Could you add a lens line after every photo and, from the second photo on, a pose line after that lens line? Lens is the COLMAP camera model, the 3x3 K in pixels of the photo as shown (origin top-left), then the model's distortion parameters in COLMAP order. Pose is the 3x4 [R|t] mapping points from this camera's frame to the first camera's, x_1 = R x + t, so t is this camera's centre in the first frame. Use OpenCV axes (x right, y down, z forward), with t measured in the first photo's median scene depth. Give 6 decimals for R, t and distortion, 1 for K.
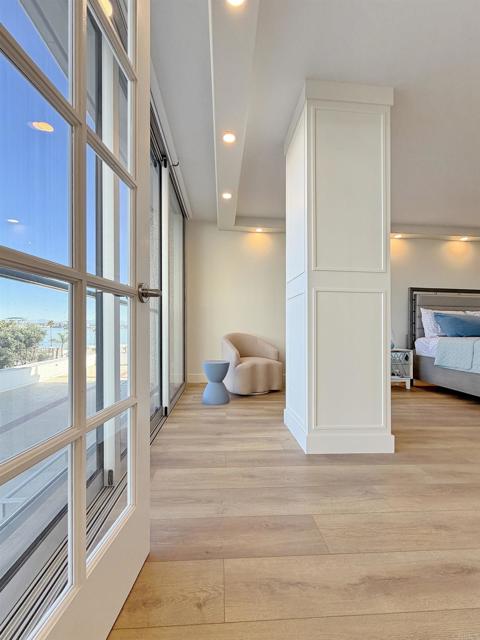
lens RADIAL K [[260.9, 0, 238.2], [0, 260.9, 325.2], [0, 0, 1]] dist [0.000022, 0.000013]
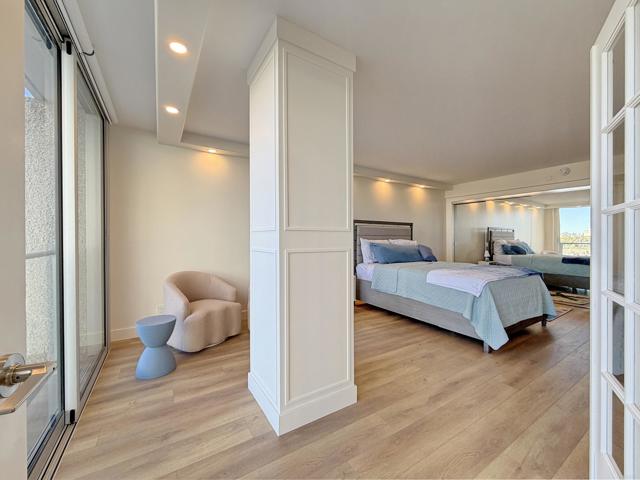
lens RADIAL K [[257.5, 0, 316.5], [0, 257.5, 233.4], [0, 0, 1]] dist [-0.001340, 0.000083]
pose [[0.882764, -0.002539, 0.469810, -0.022938], [-0.001902, 0.999958, 0.008977, -0.121475], [-0.469813, -0.008819, 0.882722, 0.090256]]
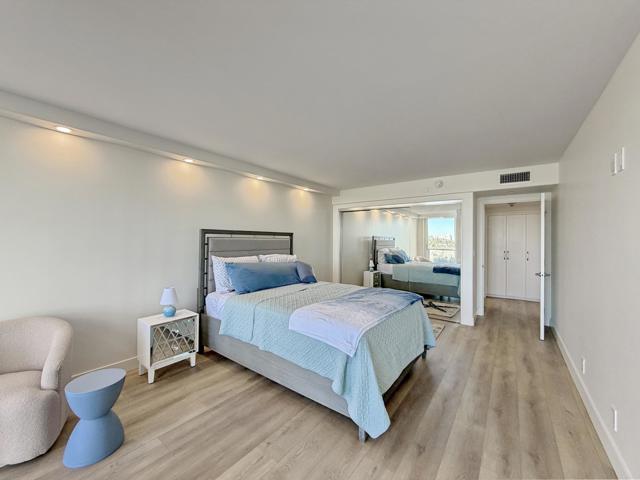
lens RADIAL K [[257.5, 0, 316.5], [0, 257.5, 233.4], [0, 0, 1]] dist [-0.001340, 0.000083]
pose [[0.657915, 0.010502, 0.753019, 0.387115], [-0.015112, 0.999886, -0.000741, -0.175575], [-0.752941, -0.010892, 0.657998, 0.288308]]
